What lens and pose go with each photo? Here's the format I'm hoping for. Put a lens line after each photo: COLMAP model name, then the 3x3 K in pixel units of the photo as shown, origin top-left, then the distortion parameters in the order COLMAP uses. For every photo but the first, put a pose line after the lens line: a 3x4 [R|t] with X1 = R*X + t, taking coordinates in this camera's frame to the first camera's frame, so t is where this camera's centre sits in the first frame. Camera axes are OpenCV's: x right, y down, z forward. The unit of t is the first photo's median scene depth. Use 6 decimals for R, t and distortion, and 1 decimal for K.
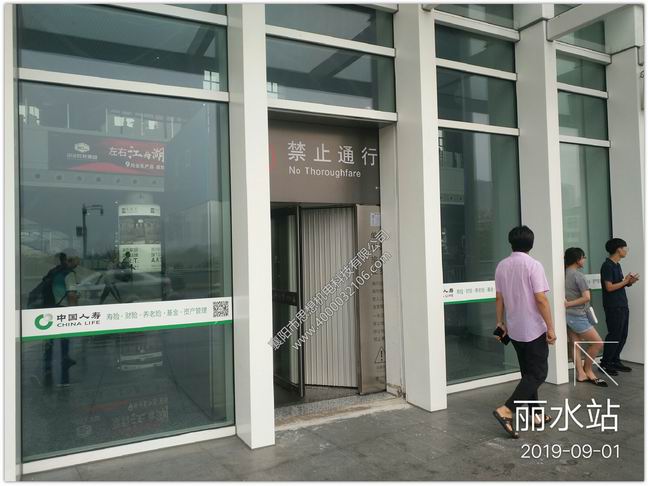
lens RADIAL K [[507.6, 0, 324.0], [0, 507.6, 243.0], [0, 0, 1]] dist [-0.001711, -0.002583]
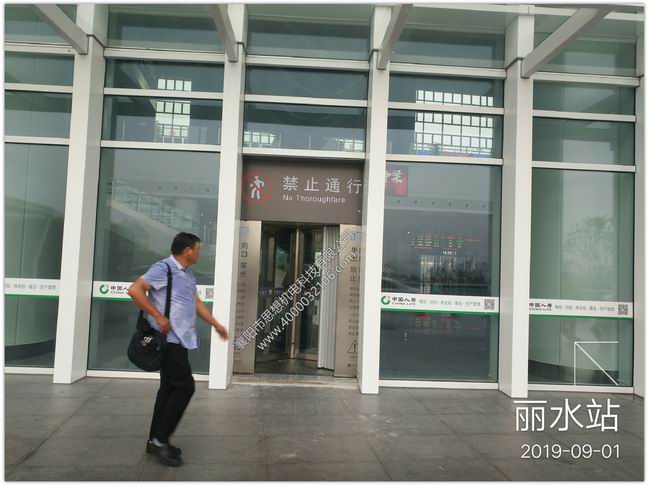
lens RADIAL K [[491.8, 0, 324.0], [0, 491.8, 243.0], [0, 0, 1]] dist [0.005074, -0.005736]
pose [[0.906330, 0.045828, -0.420078, 0.566649], [-0.055382, 0.998409, -0.010568, -0.014945], [0.418925, 0.032843, 0.907427, -0.129852]]
